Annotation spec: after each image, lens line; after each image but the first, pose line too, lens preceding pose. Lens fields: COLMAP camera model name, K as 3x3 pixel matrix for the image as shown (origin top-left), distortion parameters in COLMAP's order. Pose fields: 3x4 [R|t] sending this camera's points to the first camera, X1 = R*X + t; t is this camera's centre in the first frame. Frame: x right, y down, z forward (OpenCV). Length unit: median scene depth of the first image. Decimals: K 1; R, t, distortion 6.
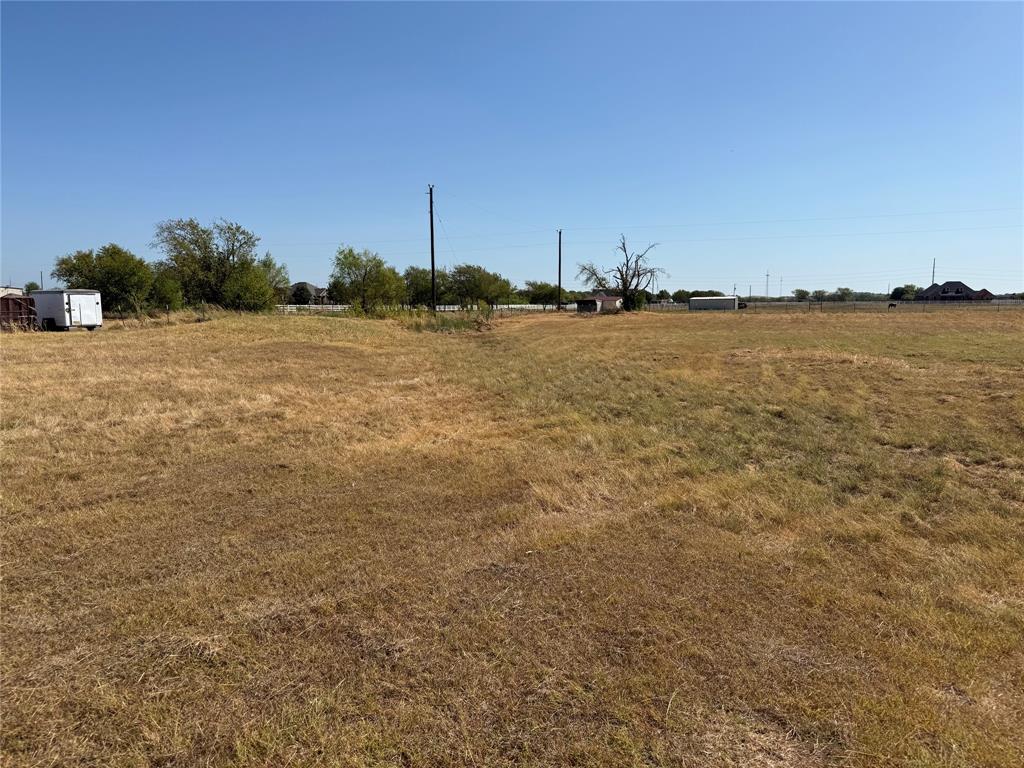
lens RADIAL K [[717.2, 0, 513.6], [0, 717.2, 386.6], [0, 0, 1]] dist [0.075530, -0.103483]
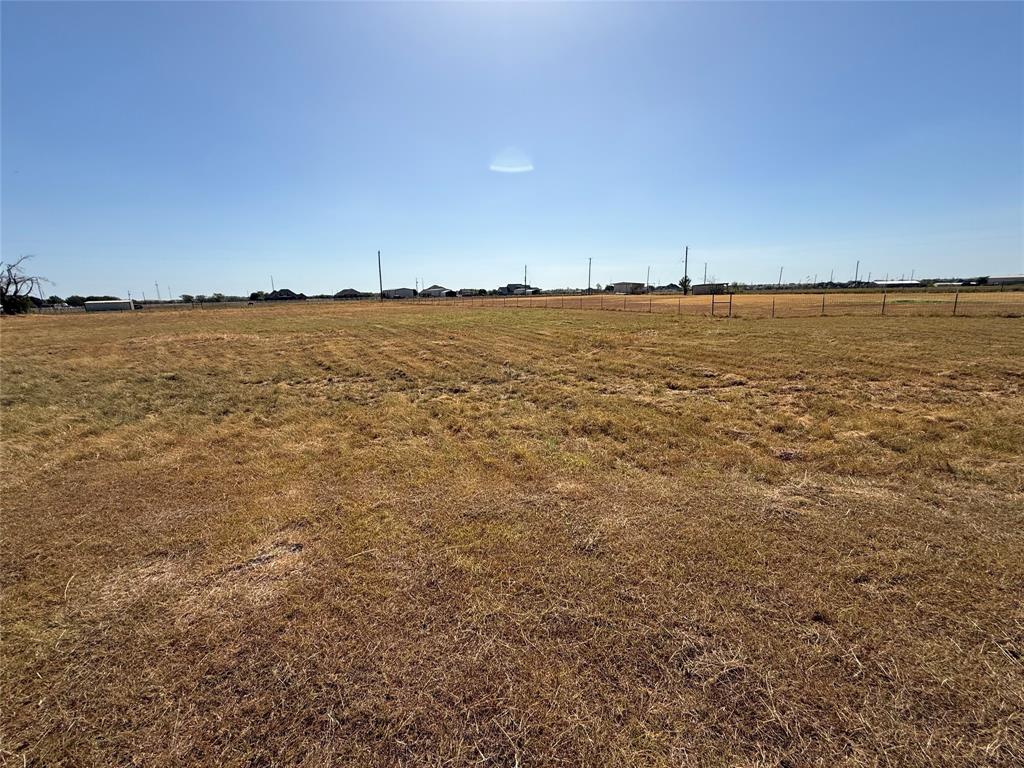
lens RADIAL K [[408.9, 0, 510.2], [0, 408.9, 383.2], [0, 0, 1]] dist [-0.001596, 0.000731]
pose [[0.512507, -0.193881, 0.836509, 0.006030], [0.124311, 0.980666, 0.151131, 0.003303], [-0.849637, 0.026531, 0.526700, -0.015060]]
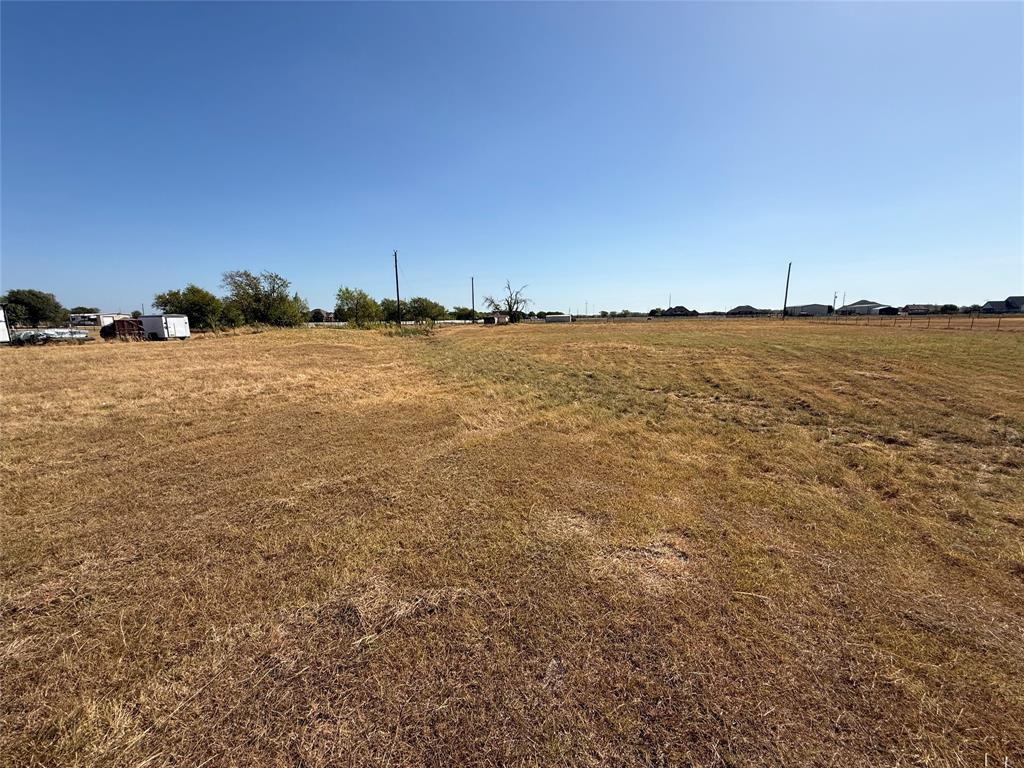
lens RADIAL K [[408.9, 0, 511.6], [0, 408.9, 382.0], [0, 0, 1]] dist [-0.001596, 0.000731]
pose [[0.987962, -0.034645, 0.150766, -0.000205], [0.029150, 0.998833, 0.038503, 0.002647], [-0.151924, -0.033645, 0.987819, -0.011333]]
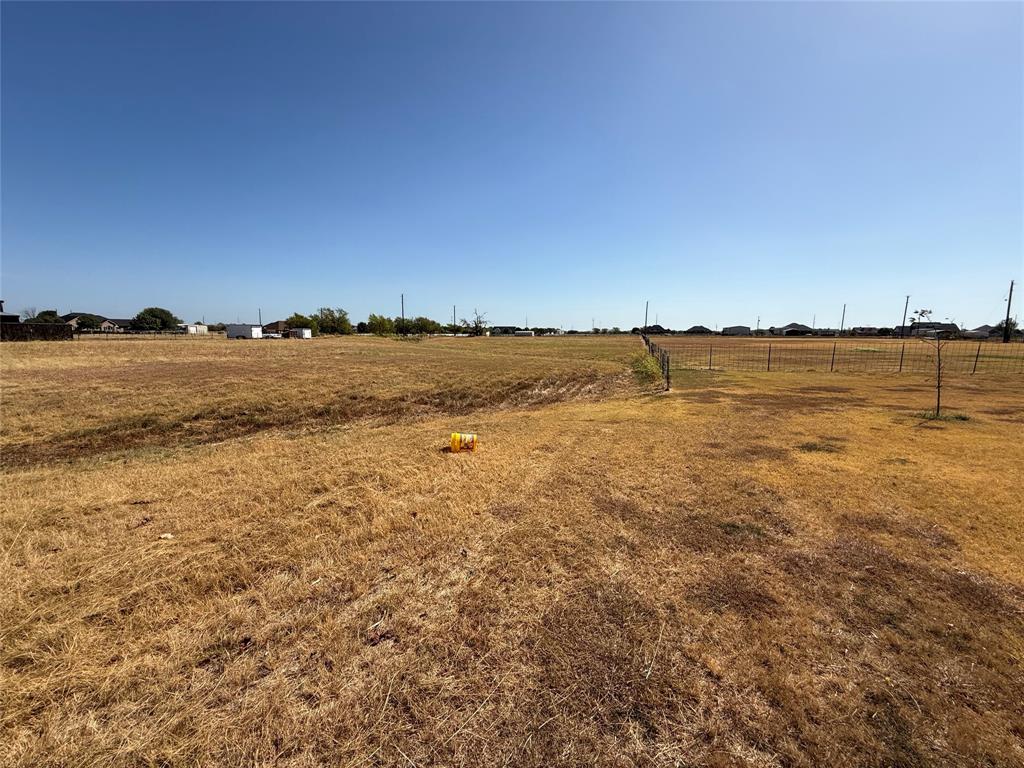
lens RADIAL K [[408.9, 0, 512.4], [0, 408.9, 385.3], [0, 0, 1]] dist [-0.001596, 0.000731]
pose [[0.992267, -0.009841, 0.123729, 0.253447], [0.008645, 0.999911, 0.010199, 0.181379], [-0.123818, -0.009051, 0.992264, -1.508498]]
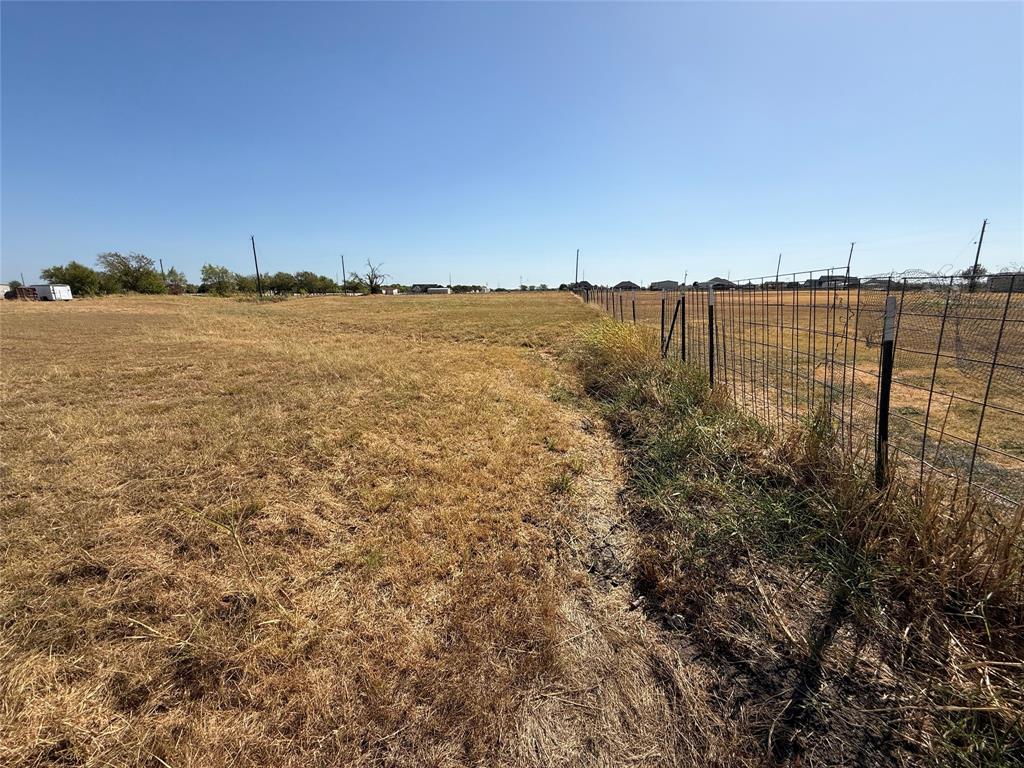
lens RADIAL K [[408.9, 0, 511.5], [0, 408.9, 379.5], [0, 0, 1]] dist [-0.001596, 0.000731]
pose [[0.957308, -0.066604, 0.281291, 0.513269], [0.040193, 0.994310, 0.098647, 0.125219], [-0.286261, -0.083130, 0.954539, -0.874030]]
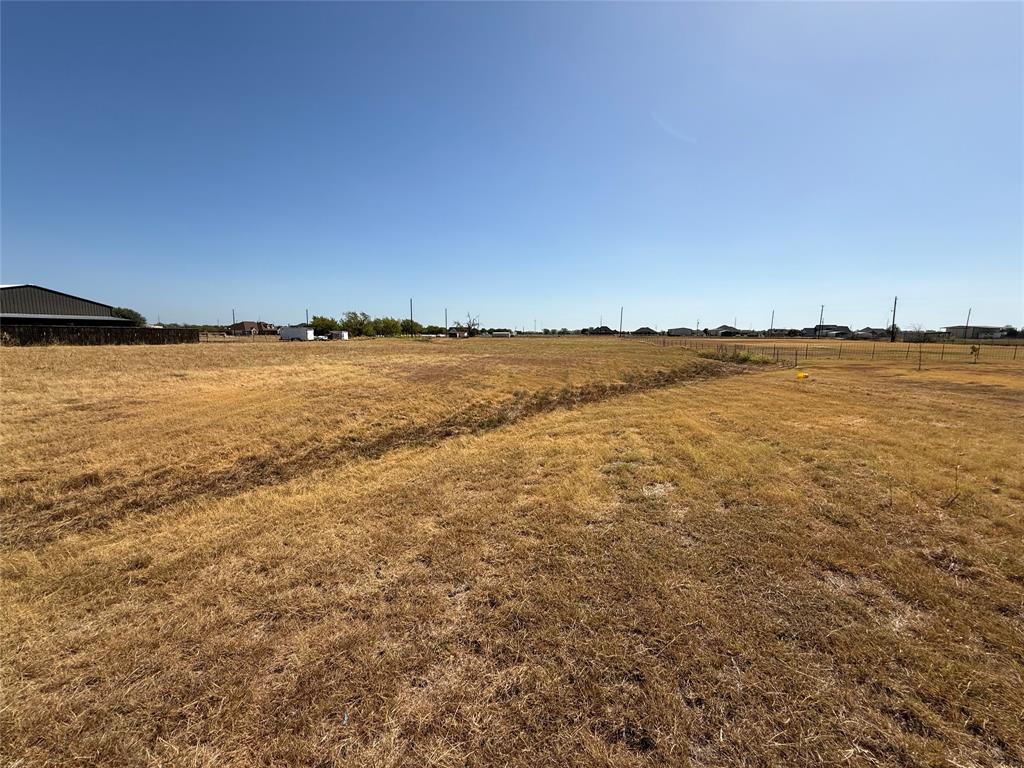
lens RADIAL K [[408.9, 0, 512.5], [0, 408.9, 382.2], [0, 0, 1]] dist [-0.001596, 0.000731]
pose [[0.962943, -0.025573, 0.268491, -0.357773], [0.025039, 0.999672, 0.005412, 0.204158], [-0.268542, 0.001511, 0.963267, -1.801424]]
